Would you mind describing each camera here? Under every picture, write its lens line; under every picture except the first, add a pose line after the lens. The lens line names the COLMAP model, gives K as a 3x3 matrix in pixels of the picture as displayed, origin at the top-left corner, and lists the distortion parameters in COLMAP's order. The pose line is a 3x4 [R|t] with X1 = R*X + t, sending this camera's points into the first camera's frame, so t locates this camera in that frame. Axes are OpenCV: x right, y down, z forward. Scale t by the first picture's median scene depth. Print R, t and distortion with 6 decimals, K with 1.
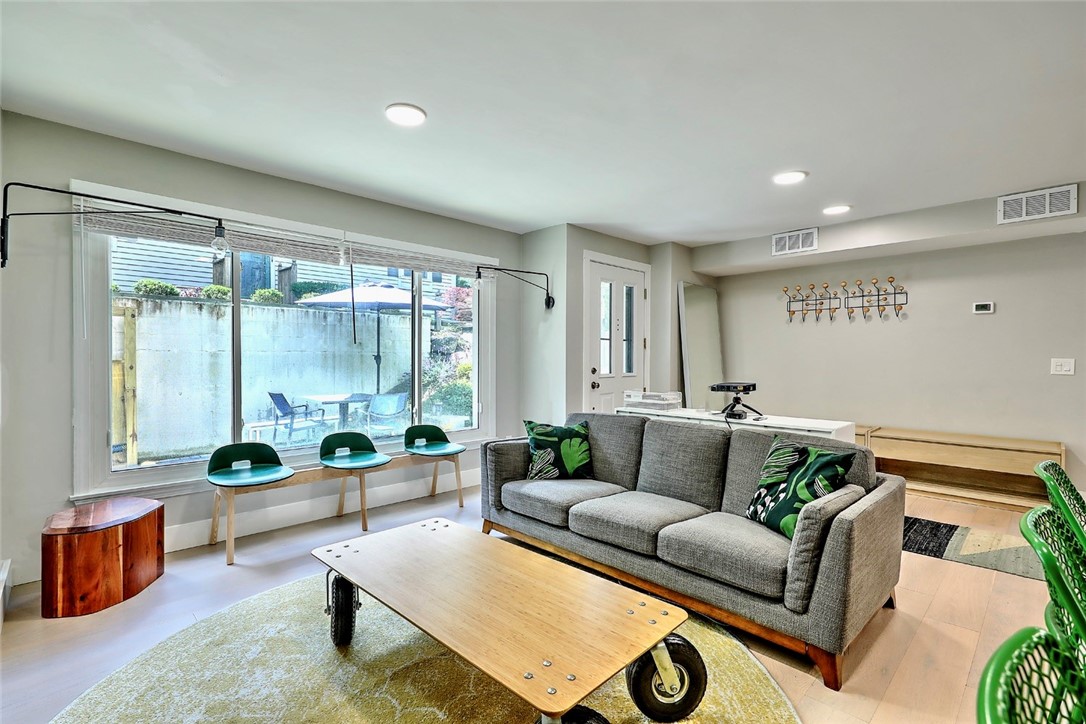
lens RADIAL K [[496.1, 0, 543.0], [0, 496.1, 362.0], [0, 0, 1]] dist [0.014387, -0.006465]
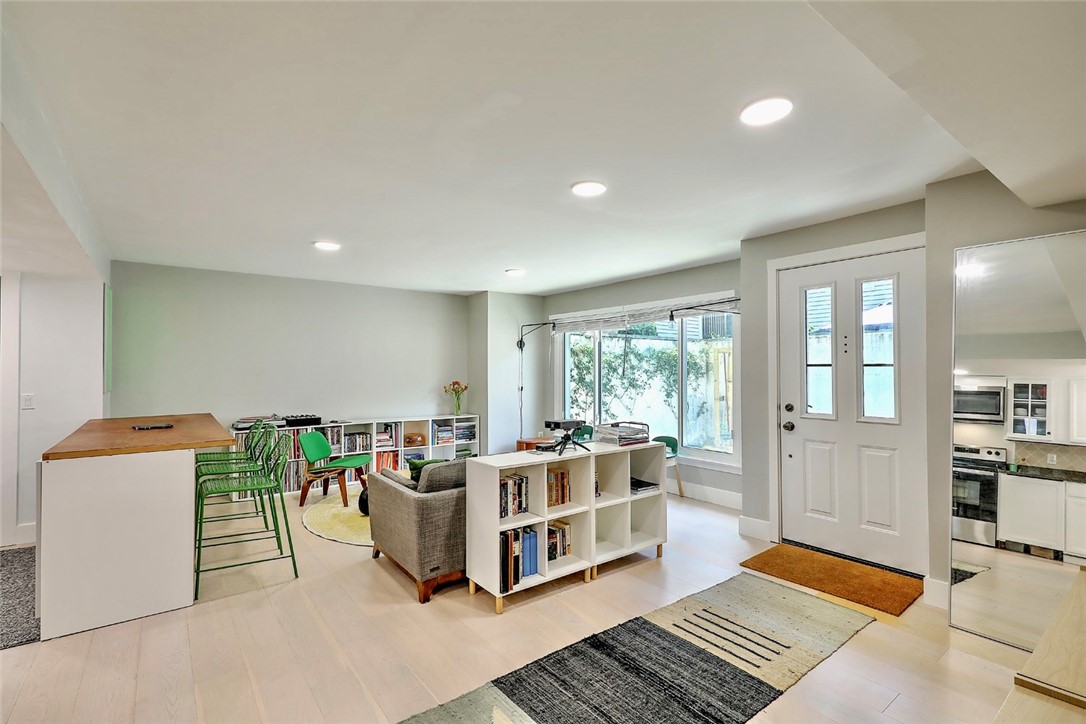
lens RADIAL K [[496.1, 0, 543.0], [0, 496.1, 362.0], [0, 0, 1]] dist [0.014387, -0.006465]
pose [[-0.125199, -0.016074, -0.992001, 1.209840], [-0.005310, 0.999865, -0.015531, -0.053523], [0.992117, 0.003323, -0.125267, 0.923957]]
